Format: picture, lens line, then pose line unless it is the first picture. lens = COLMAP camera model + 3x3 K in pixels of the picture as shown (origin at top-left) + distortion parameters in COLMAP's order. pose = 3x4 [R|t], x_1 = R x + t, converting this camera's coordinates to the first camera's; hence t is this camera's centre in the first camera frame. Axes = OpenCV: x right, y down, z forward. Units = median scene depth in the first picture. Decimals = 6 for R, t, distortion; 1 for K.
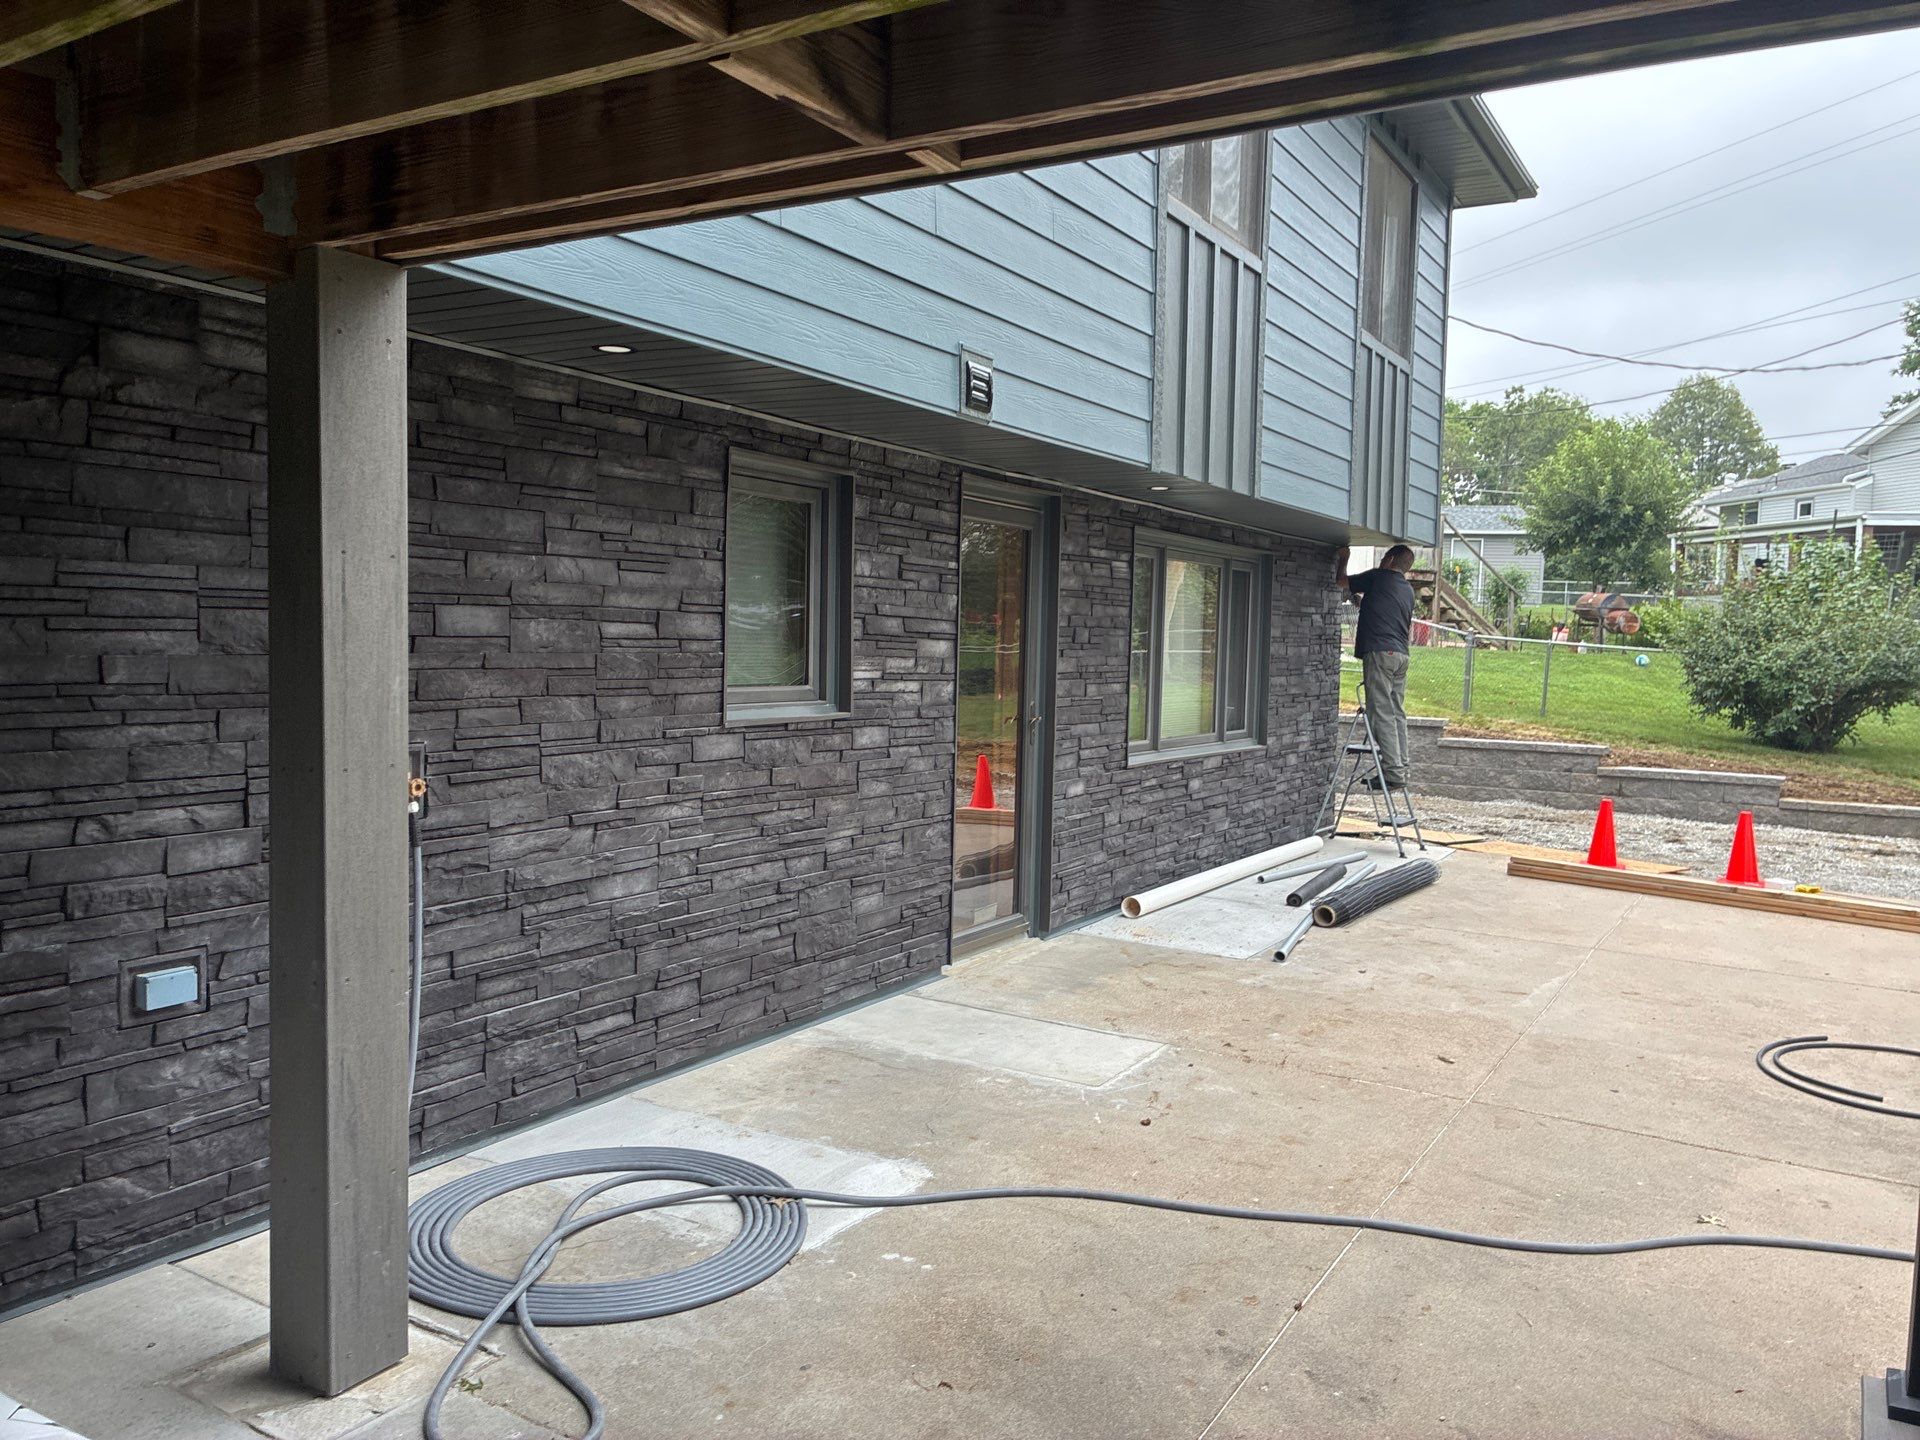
lens RADIAL K [[1431.0, 0, 958.2], [0, 1431.0, 721.3], [0, 0, 1]] dist [0.064108, -0.079841]
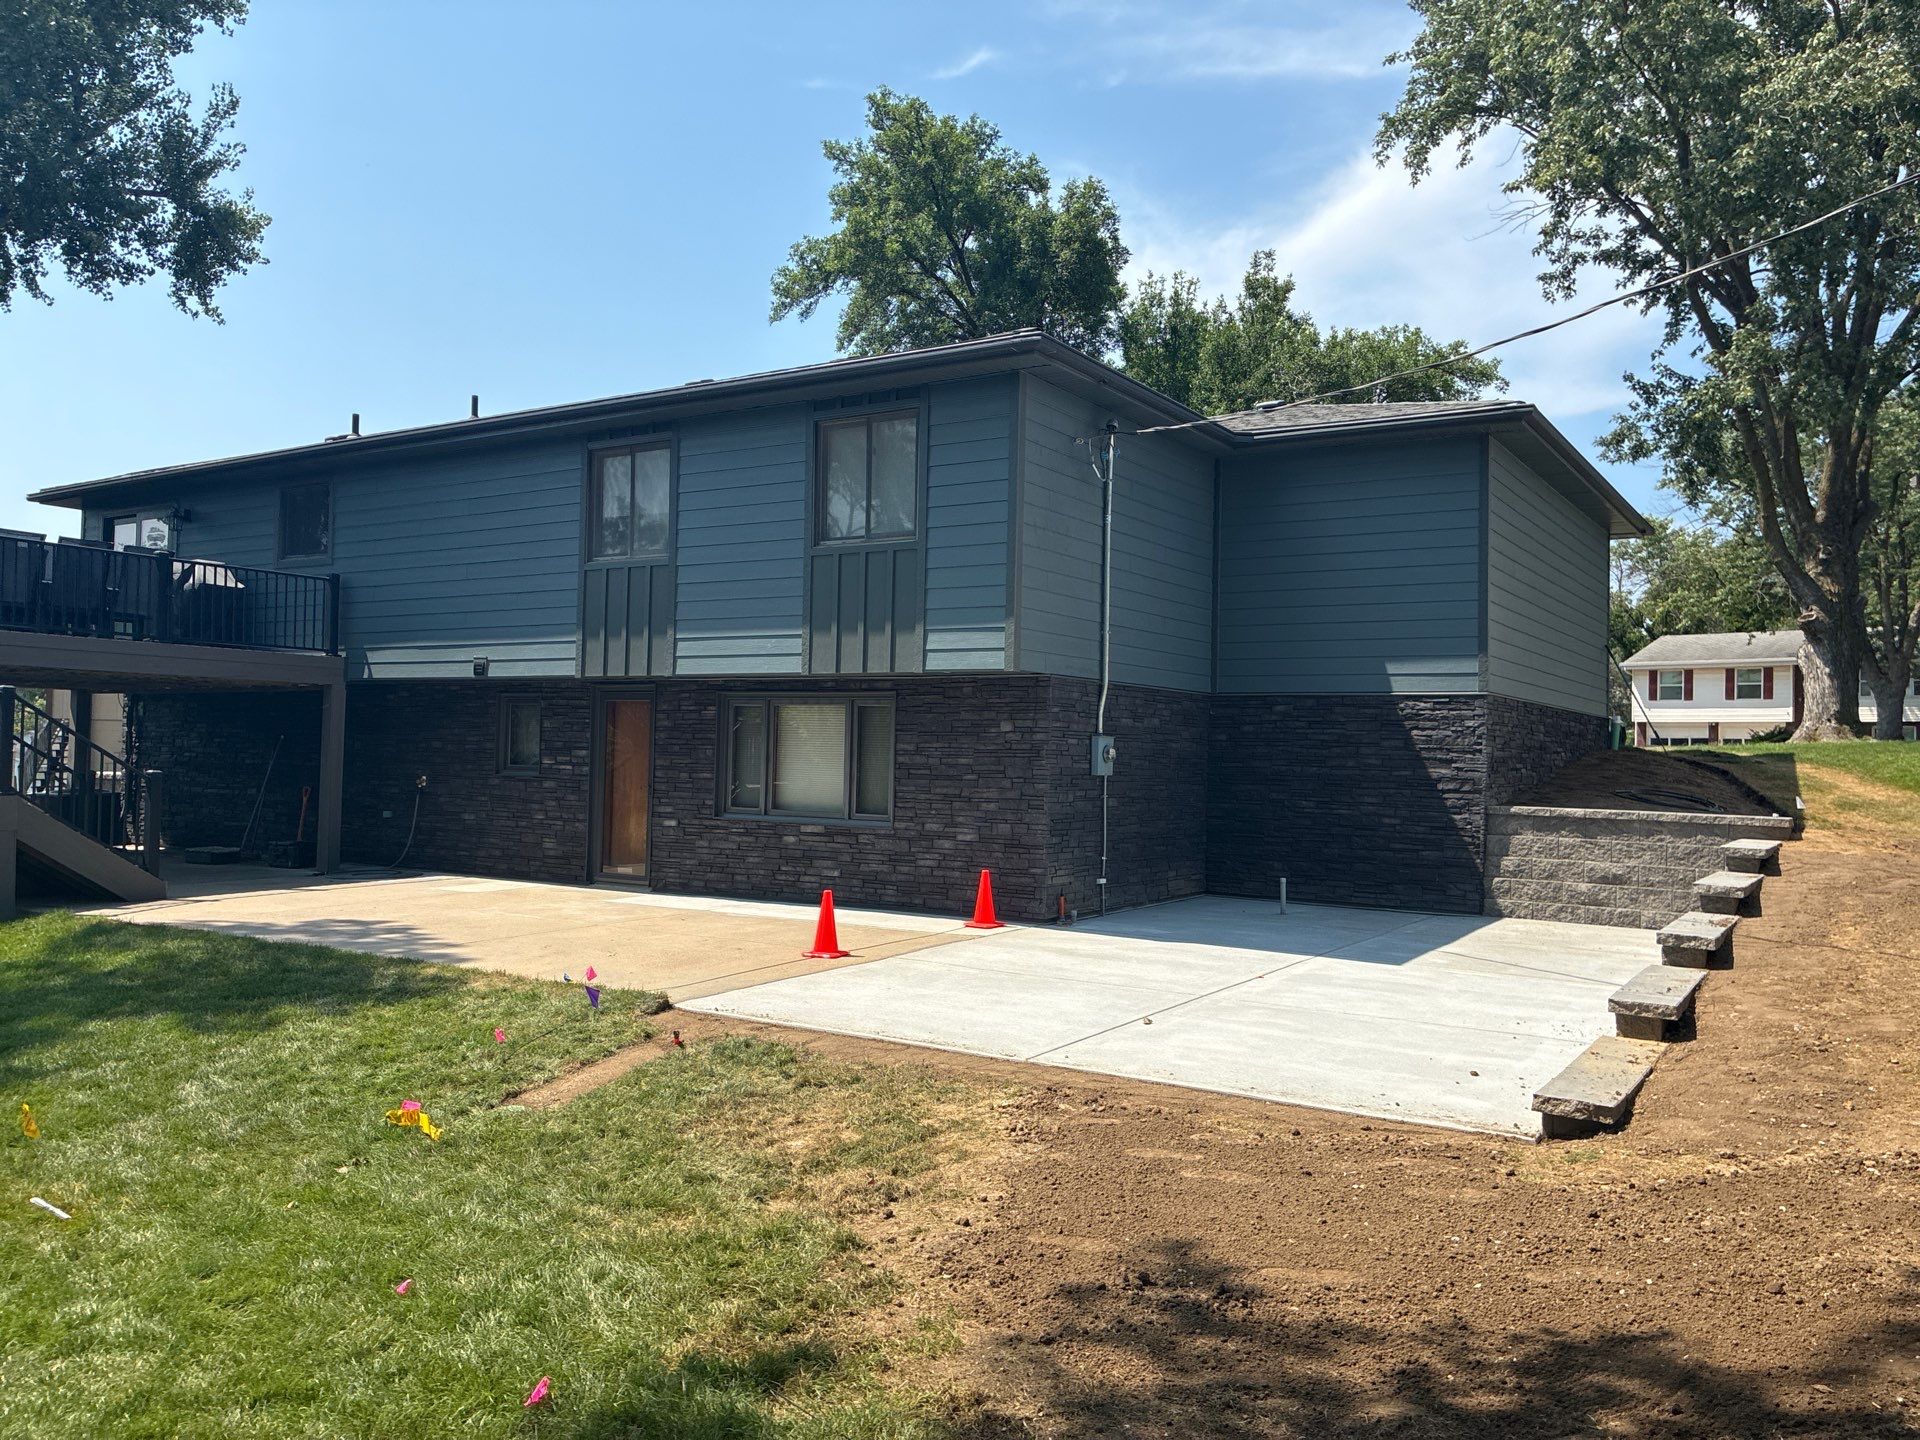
lens RADIAL K [[1431.0, 0, 959.7], [0, 1431.0, 731.3], [0, 0, 1]] dist [0.064108, -0.079841]
pose [[-0.021852, -0.032544, -0.999231, 3.029473], [-0.073694, 0.996804, -0.030853, -0.071737], [0.997041, 0.072963, -0.024181, 2.057998]]
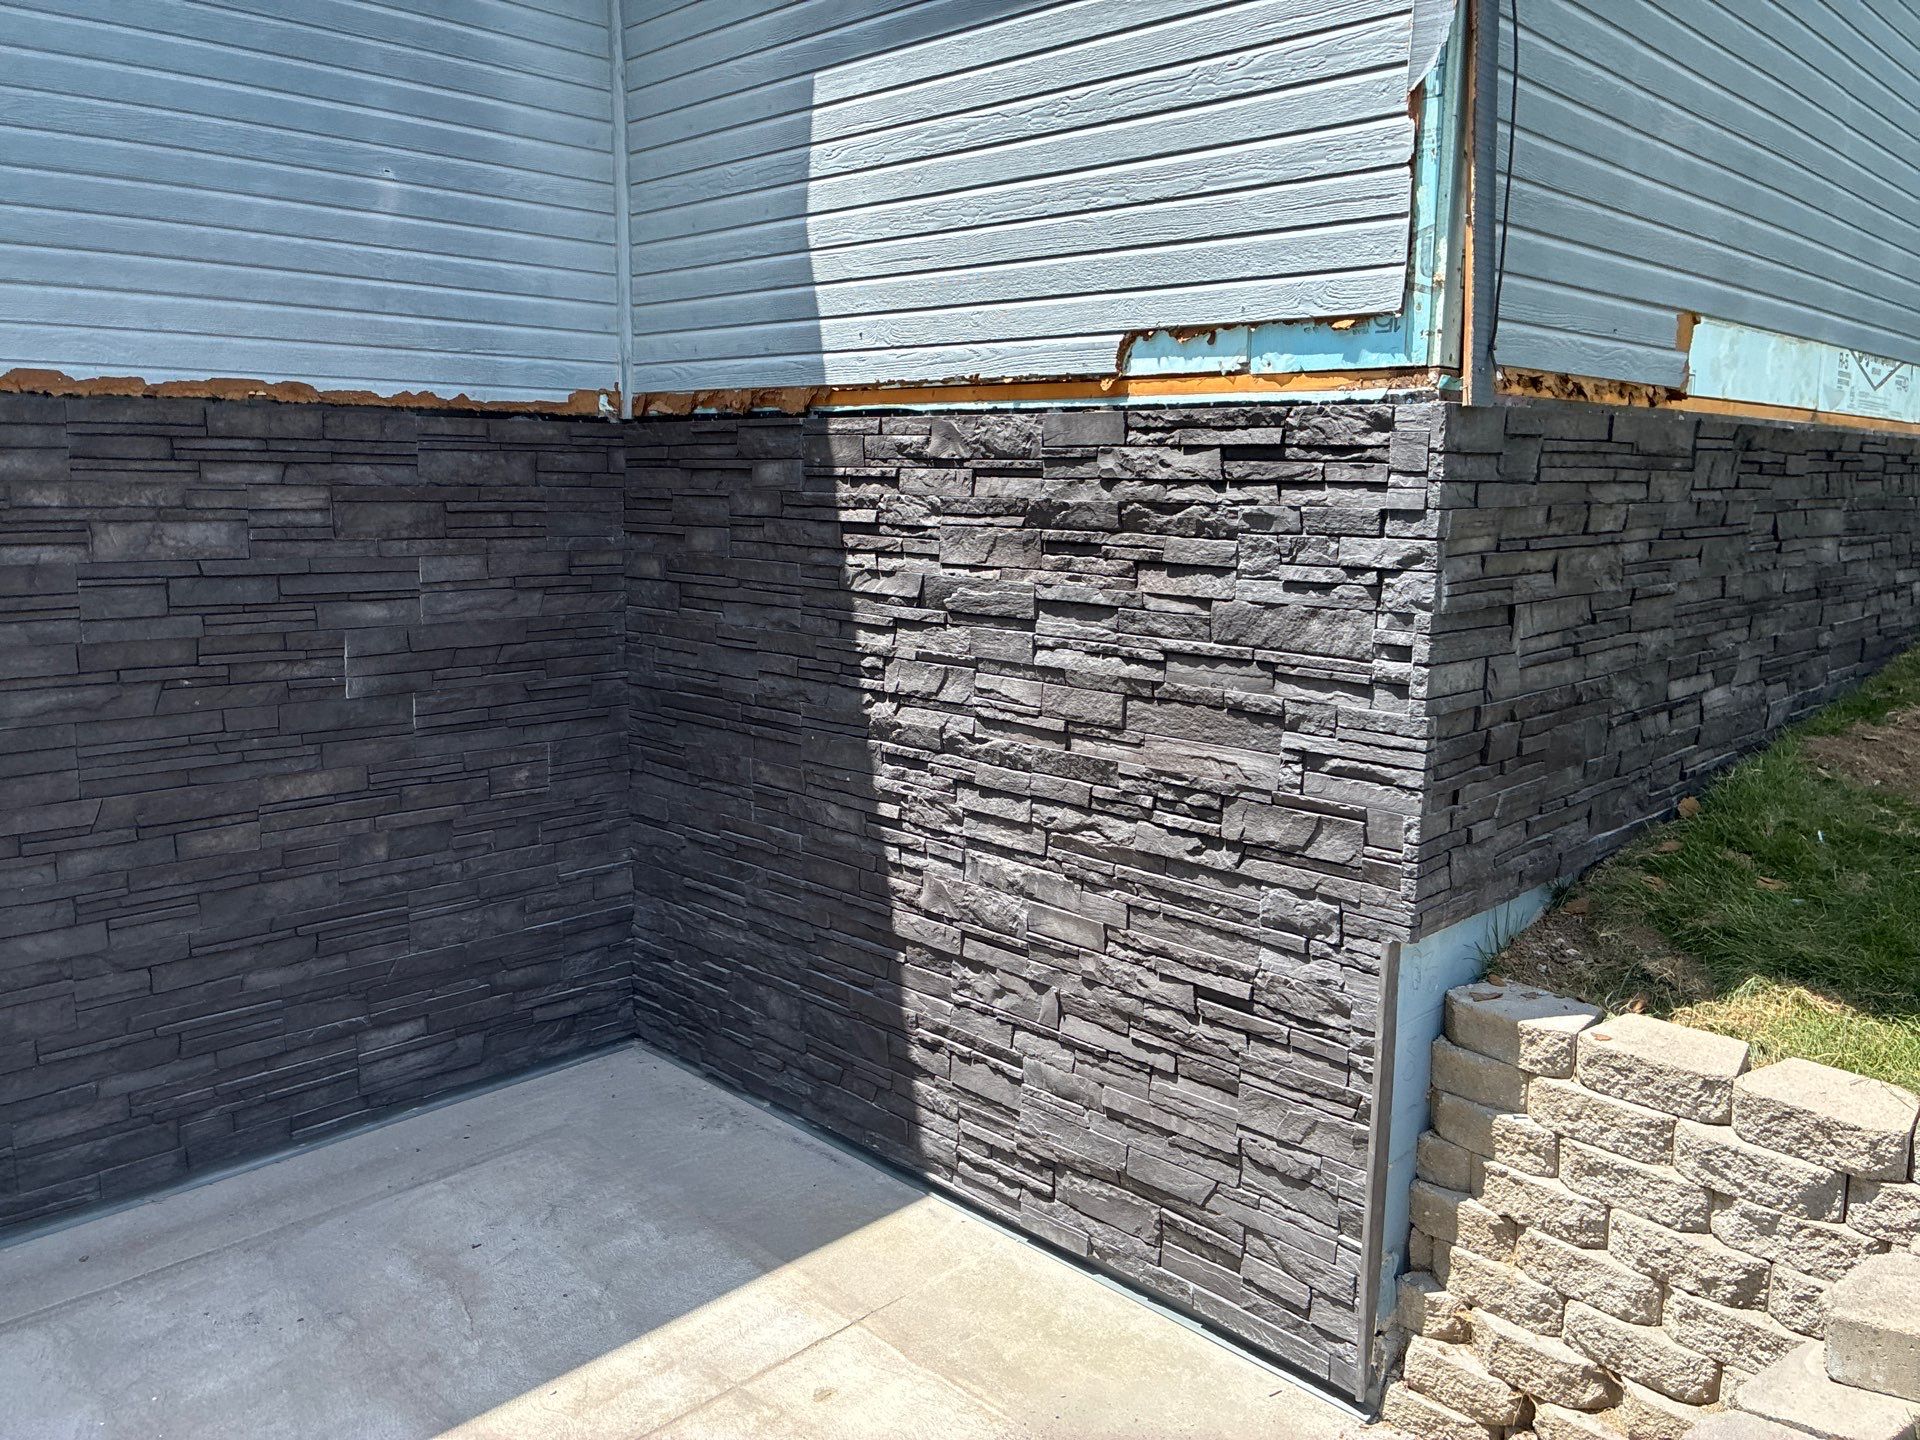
lens RADIAL K [[1431.0, 0, 957.7], [0, 1431.0, 718.4], [0, 0, 1]] dist [0.064108, -0.079841]
pose [[-0.244521, 0.147634, -0.958339, 0.853799], [-0.063072, 0.983826, 0.167654, -0.264717], [0.967590, 0.101439, -0.231255, 2.949170]]
